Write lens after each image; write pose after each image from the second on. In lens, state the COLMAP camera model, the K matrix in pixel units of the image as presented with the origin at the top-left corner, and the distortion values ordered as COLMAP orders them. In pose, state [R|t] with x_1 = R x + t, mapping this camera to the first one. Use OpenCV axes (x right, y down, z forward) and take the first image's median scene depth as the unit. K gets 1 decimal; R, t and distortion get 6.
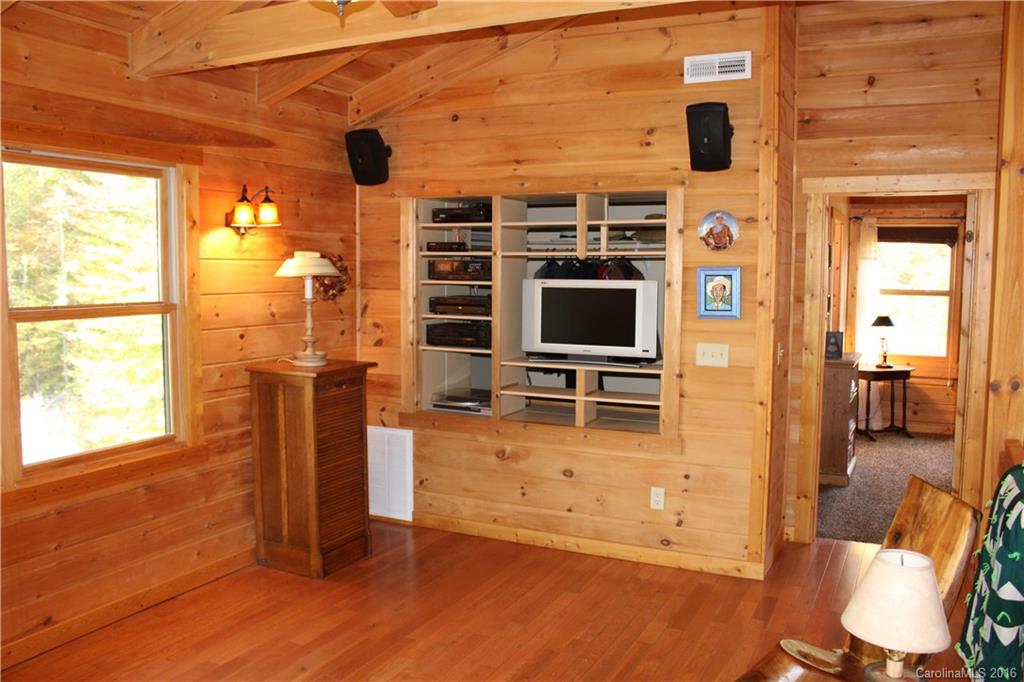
lens RADIAL K [[853.1, 0, 504.9], [0, 853.1, 342.6], [0, 0, 1]] dist [-0.165949, 0.141377]
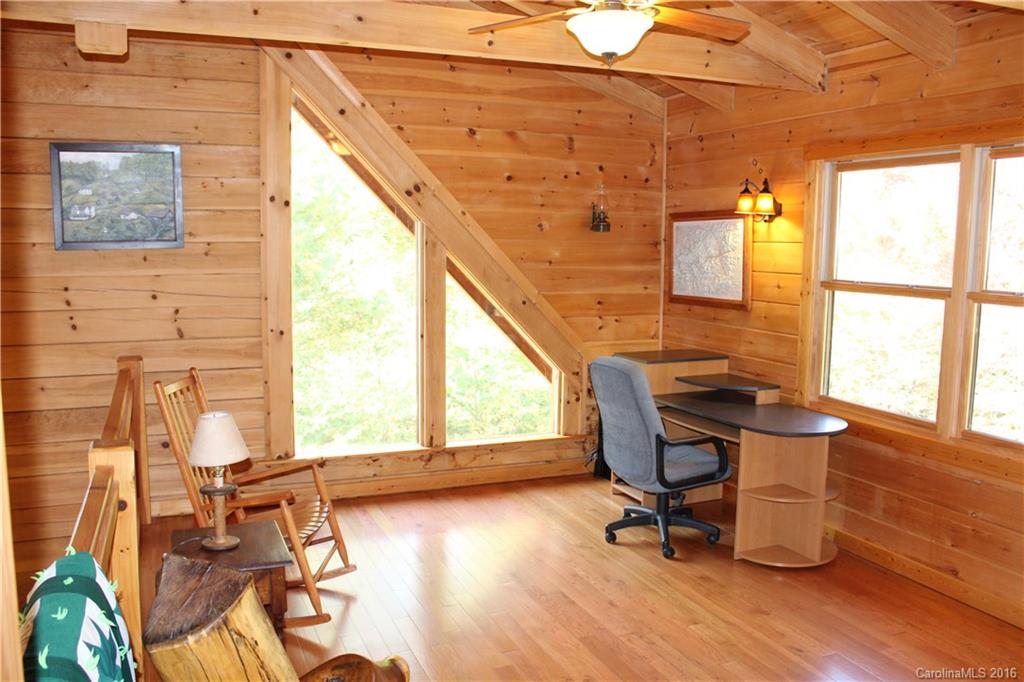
lens RADIAL K [[853.1, 0, 504.9], [0, 853.1, 342.6], [0, 0, 1]] dist [-0.165949, 0.141377]
pose [[-0.658298, 0.075270, -0.748984, 0.830947], [-0.087070, 0.980696, 0.175083, -0.135997], [0.747704, 0.180470, -0.639037, 1.522346]]
